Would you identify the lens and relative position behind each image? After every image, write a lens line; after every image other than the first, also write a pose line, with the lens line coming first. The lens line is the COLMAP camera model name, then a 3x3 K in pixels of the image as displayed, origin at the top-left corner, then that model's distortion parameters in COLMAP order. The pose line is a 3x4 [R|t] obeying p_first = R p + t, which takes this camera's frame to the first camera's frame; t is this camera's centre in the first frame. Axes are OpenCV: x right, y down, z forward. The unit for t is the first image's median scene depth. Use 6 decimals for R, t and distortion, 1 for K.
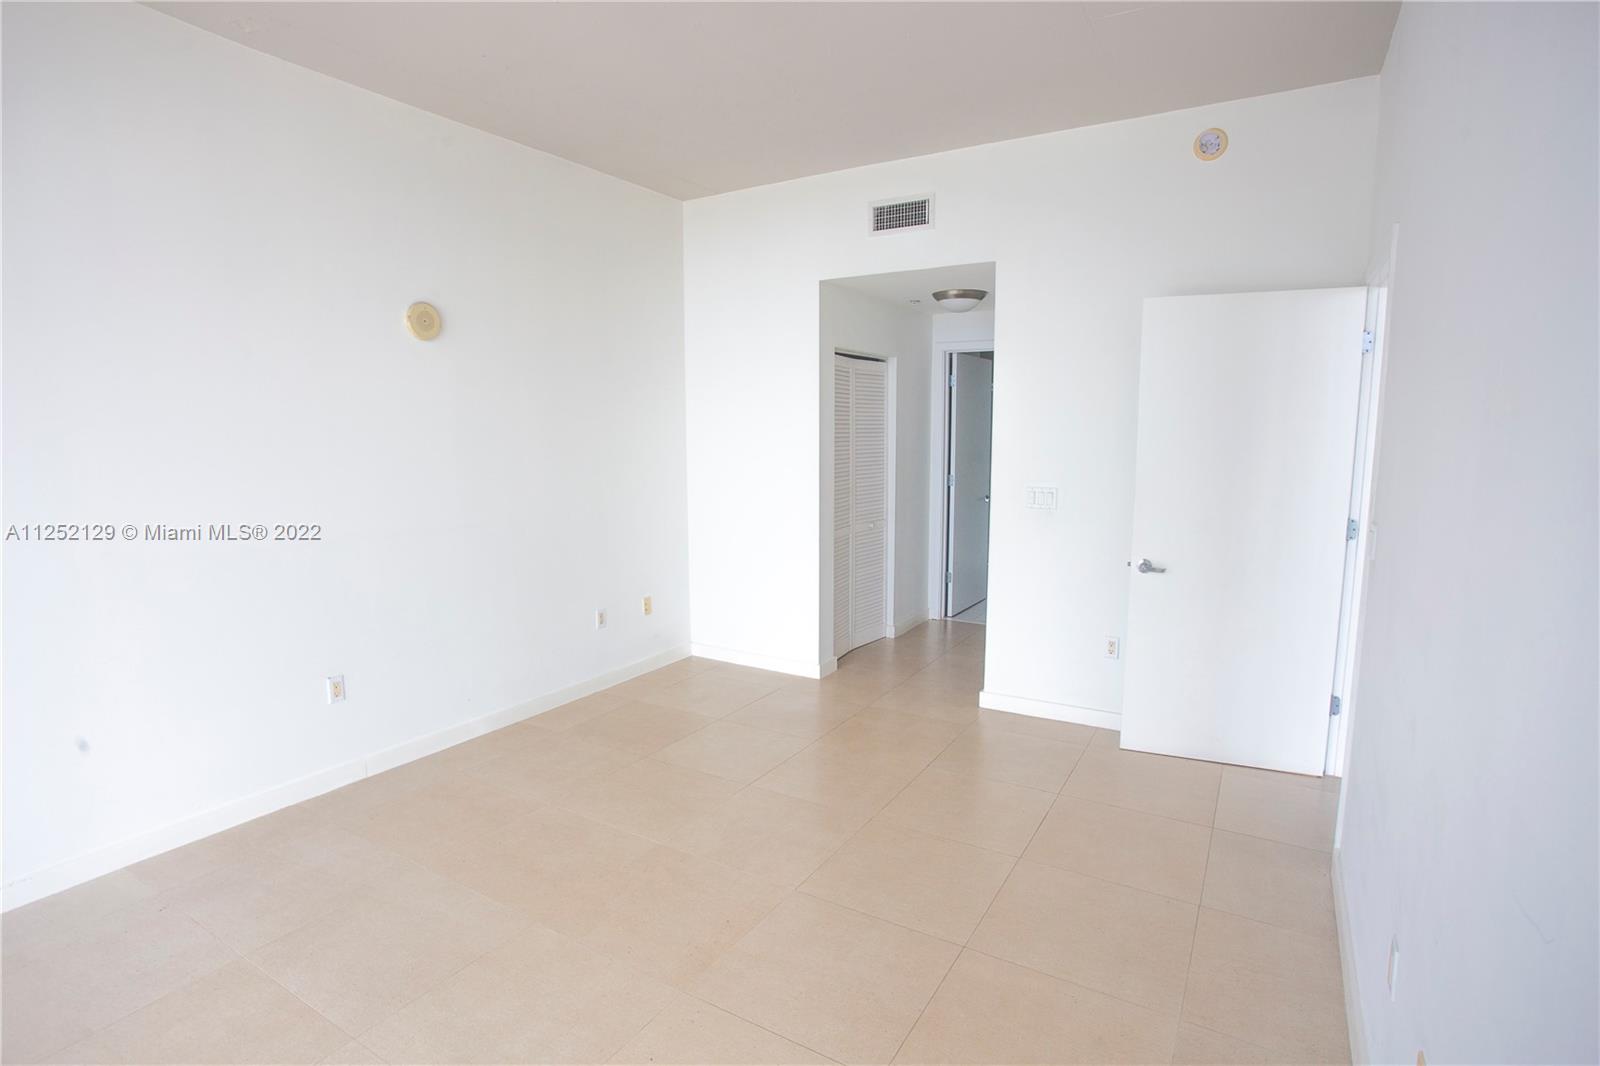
lens RADIAL K [[794.4, 0, 795.9], [0, 794.4, 530.8], [0, 0, 1]] dist [-0.054110, 0.024269]
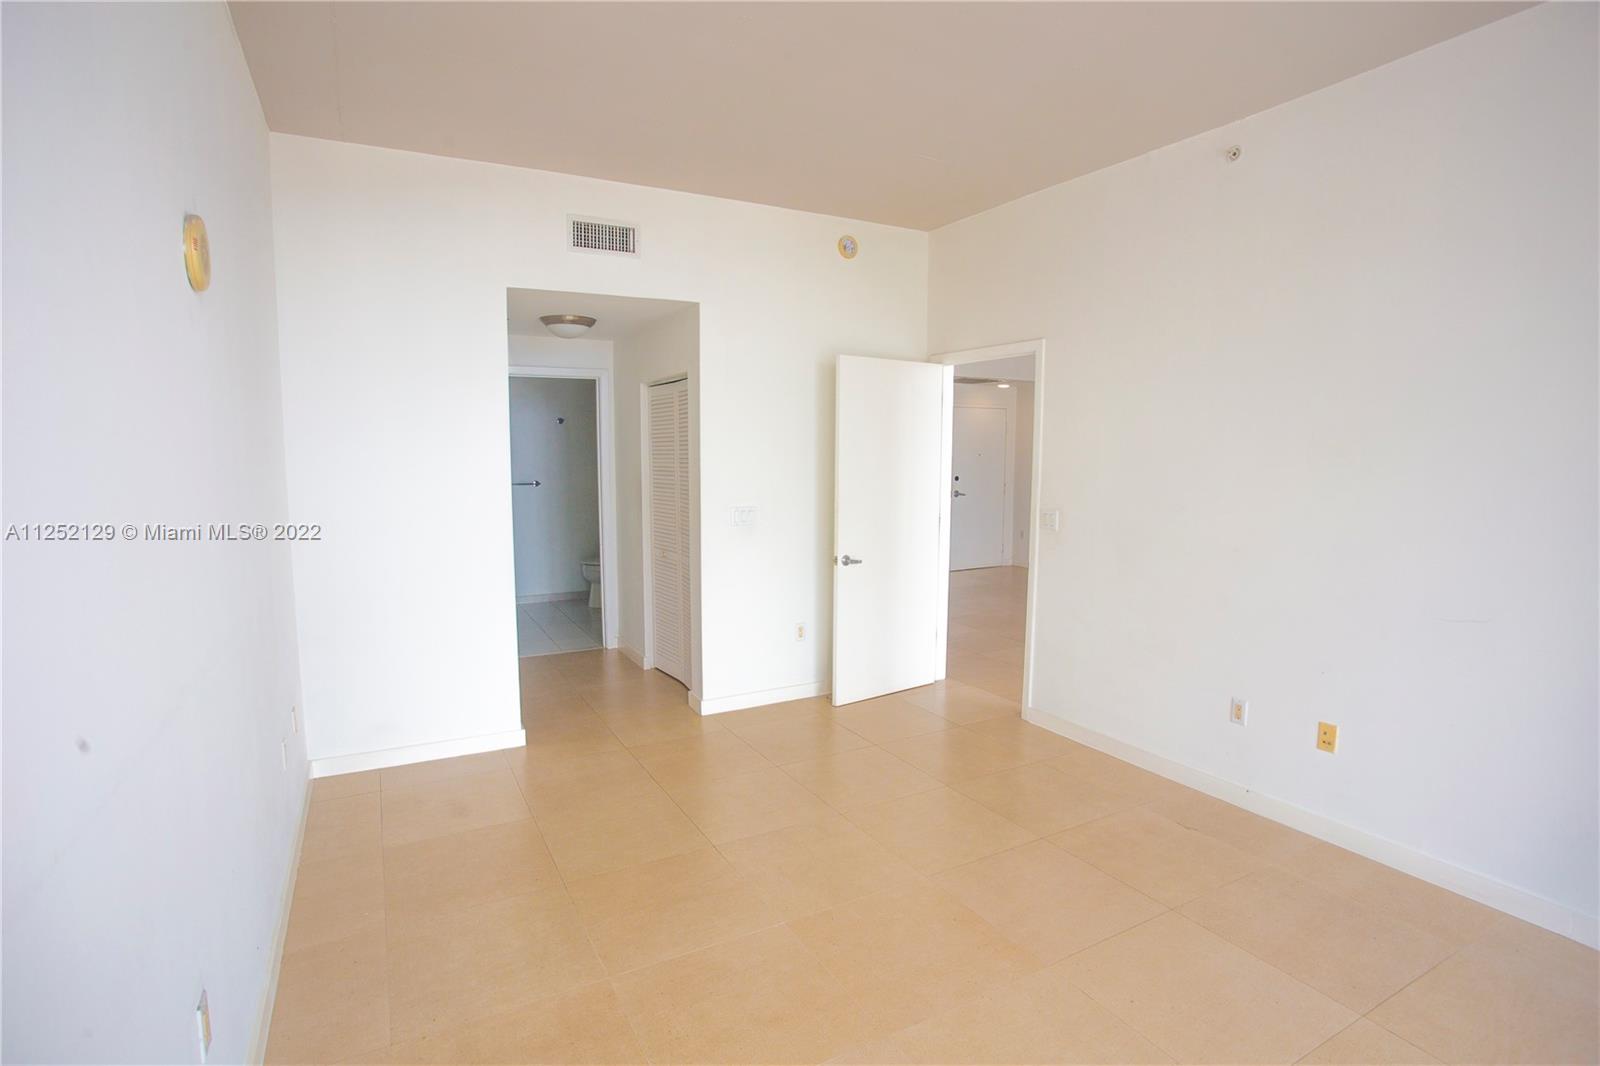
lens RADIAL K [[794.4, 0, 791.8], [0, 794.4, 536.7], [0, 0, 1]] dist [-0.054110, 0.024269]
pose [[0.515773, -0.089001, 0.852090, -0.603509], [0.114393, 0.992838, 0.034460, -0.041012], [-0.849054, 0.079700, 0.522260, 0.325955]]
